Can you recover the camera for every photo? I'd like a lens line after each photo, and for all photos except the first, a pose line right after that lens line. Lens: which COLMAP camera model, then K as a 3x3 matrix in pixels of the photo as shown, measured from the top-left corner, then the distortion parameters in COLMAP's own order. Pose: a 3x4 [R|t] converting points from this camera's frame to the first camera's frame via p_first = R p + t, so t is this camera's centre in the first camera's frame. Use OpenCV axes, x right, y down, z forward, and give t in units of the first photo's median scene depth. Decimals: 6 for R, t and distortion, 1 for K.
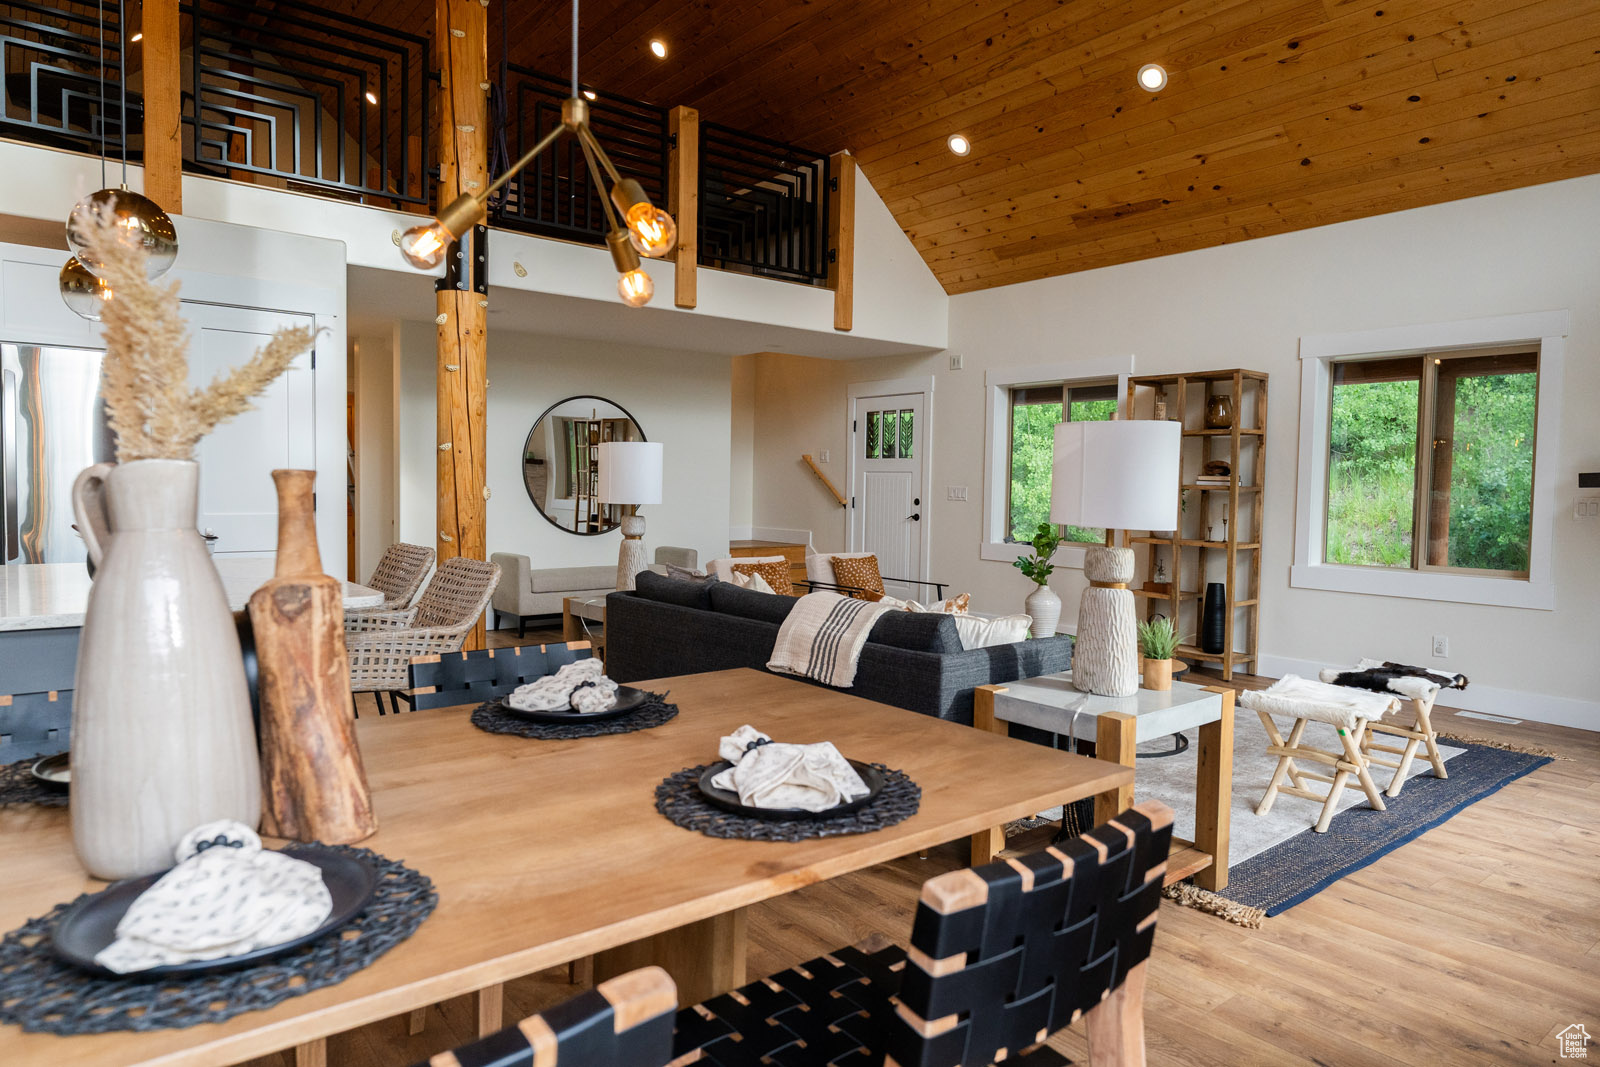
lens RADIAL K [[983.2, 0, 797.2], [0, 983.2, 525.8], [0, 0, 1]] dist [0.000151, 0.002192]
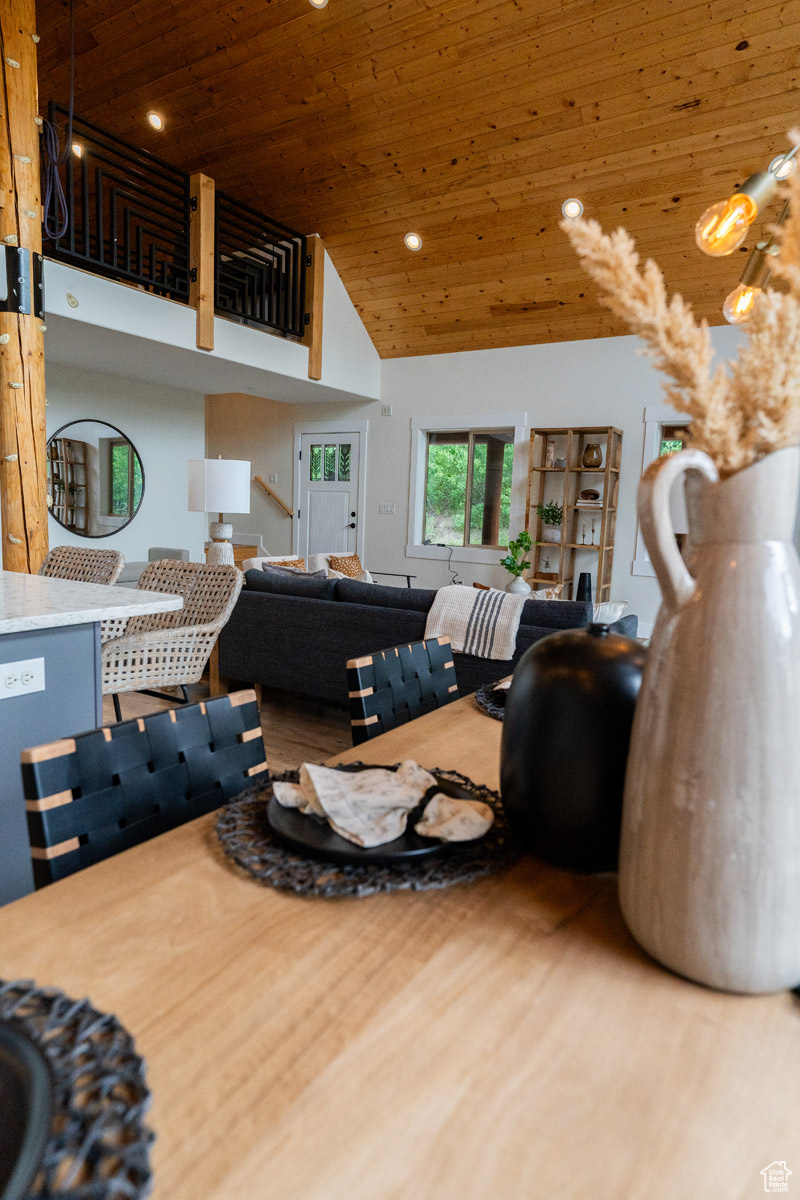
lens RADIAL K [[699.6, 0, 401.7], [0, 699.6, 593.4], [0, 0, 1]] dist [0.001567, -0.001109]
pose [[0.947242, -0.020776, 0.319846, -0.171617], [-0.007473, 0.996194, 0.086841, -0.000034], [-0.320433, -0.084650, 0.943481, 0.089688]]
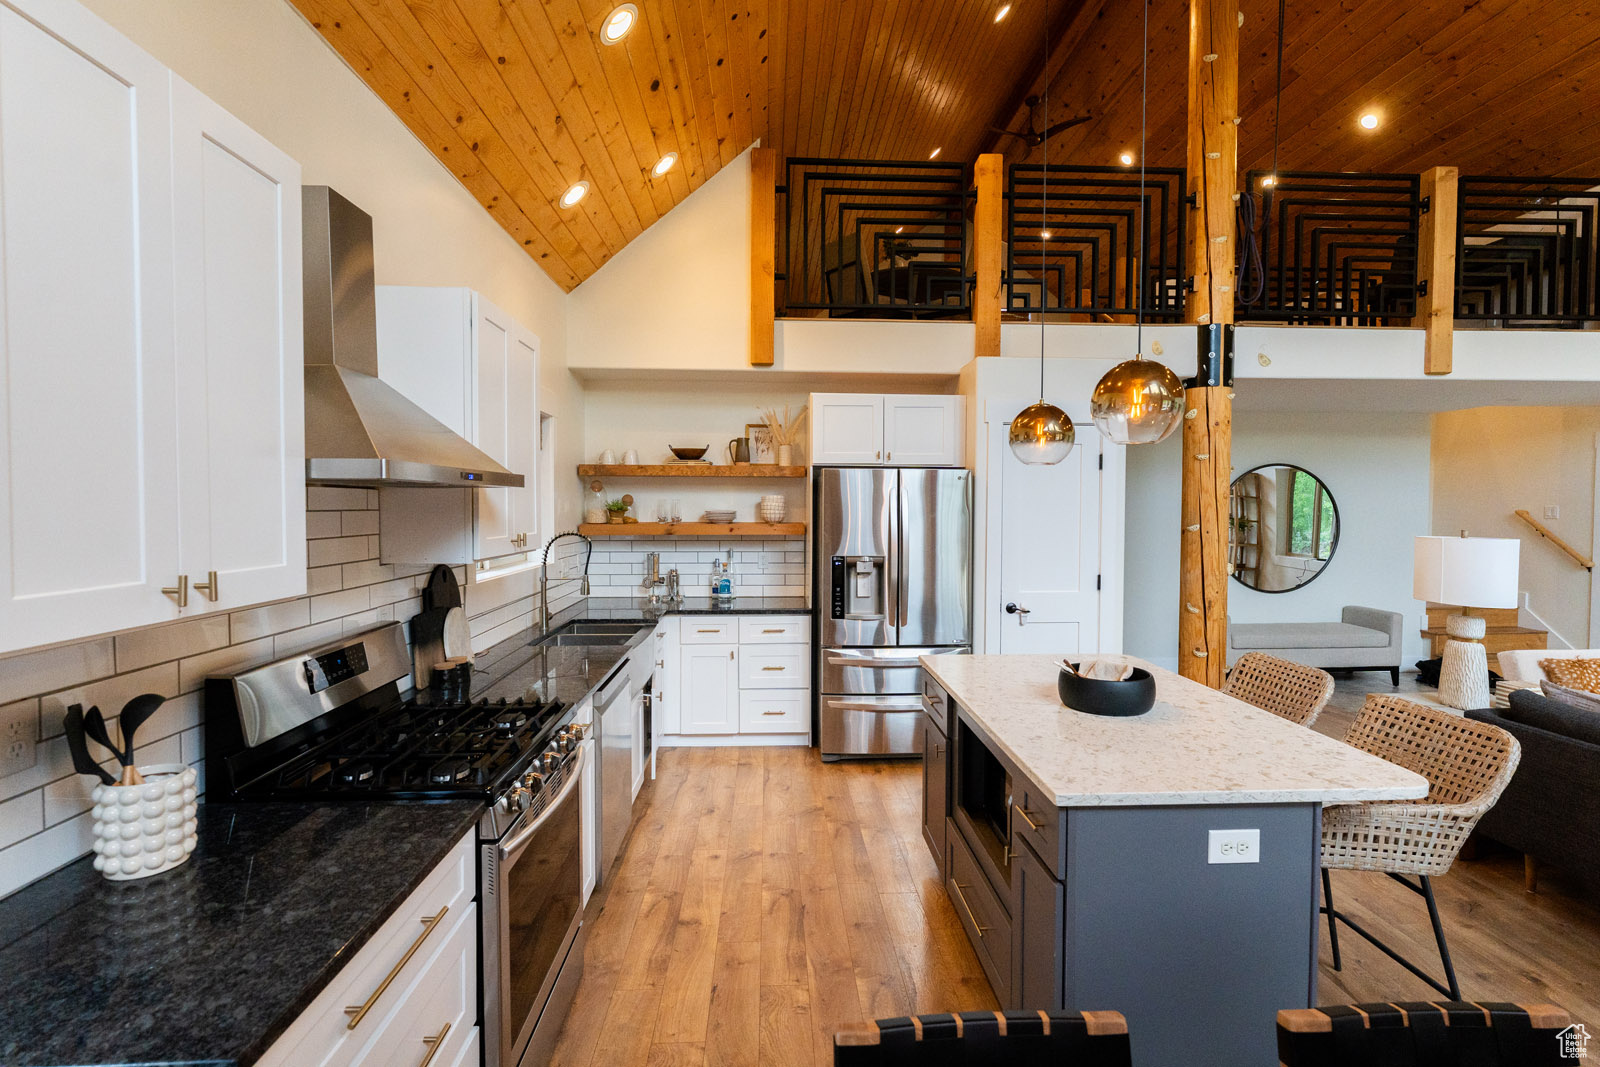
lens RADIAL K [[739.2, 0, 798.4], [0, 739.2, 528.3], [0, 0, 1]] dist [-0.001856, 0.000059]
pose [[0.800378, 0.004499, -0.599479, -0.186768], [-0.016685, 0.999752, -0.014774, -0.052515], [0.599264, 0.021827, 0.800254, 0.054862]]
